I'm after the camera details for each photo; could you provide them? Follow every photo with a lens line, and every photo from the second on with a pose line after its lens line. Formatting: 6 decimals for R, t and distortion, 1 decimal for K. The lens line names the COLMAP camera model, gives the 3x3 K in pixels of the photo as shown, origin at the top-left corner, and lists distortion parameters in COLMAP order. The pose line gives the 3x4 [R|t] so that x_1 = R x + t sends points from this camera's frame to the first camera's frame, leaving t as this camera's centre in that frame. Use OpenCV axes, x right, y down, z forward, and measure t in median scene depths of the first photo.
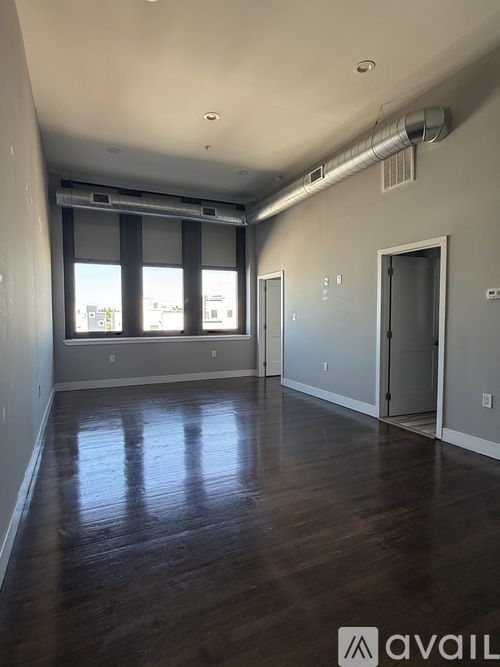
lens RADIAL K [[367.3, 0, 249.7], [0, 367.3, 331.7], [0, 0, 1]] dist [0.000526, -0.000607]
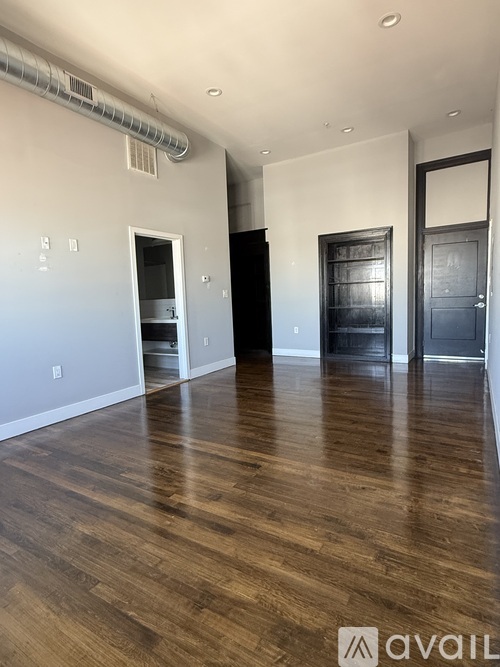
lens RADIAL K [[367.3, 0, 250.4], [0, 367.3, 333.5], [0, 0, 1]] dist [0.000526, -0.000607]
pose [[-0.558711, -0.066579, 0.826686, -0.692215], [0.076282, 0.988422, 0.131159, -0.045236], [-0.825847, 0.136342, -0.547164, 1.375634]]
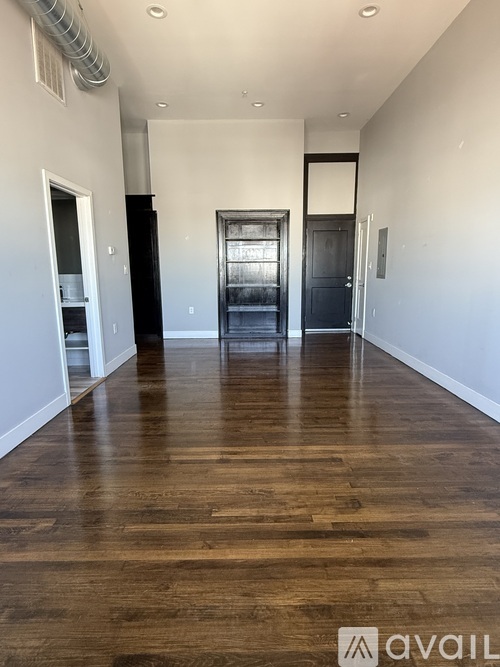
lens RADIAL K [[367.3, 0, 250.8], [0, 367.3, 331.3], [0, 0, 1]] dist [0.000526, -0.000607]
pose [[-0.913857, -0.065118, 0.400781, -0.303911], [0.025595, 0.975855, 0.216915, -0.070533], [-0.405229, 0.208487, -0.890125, 1.586052]]
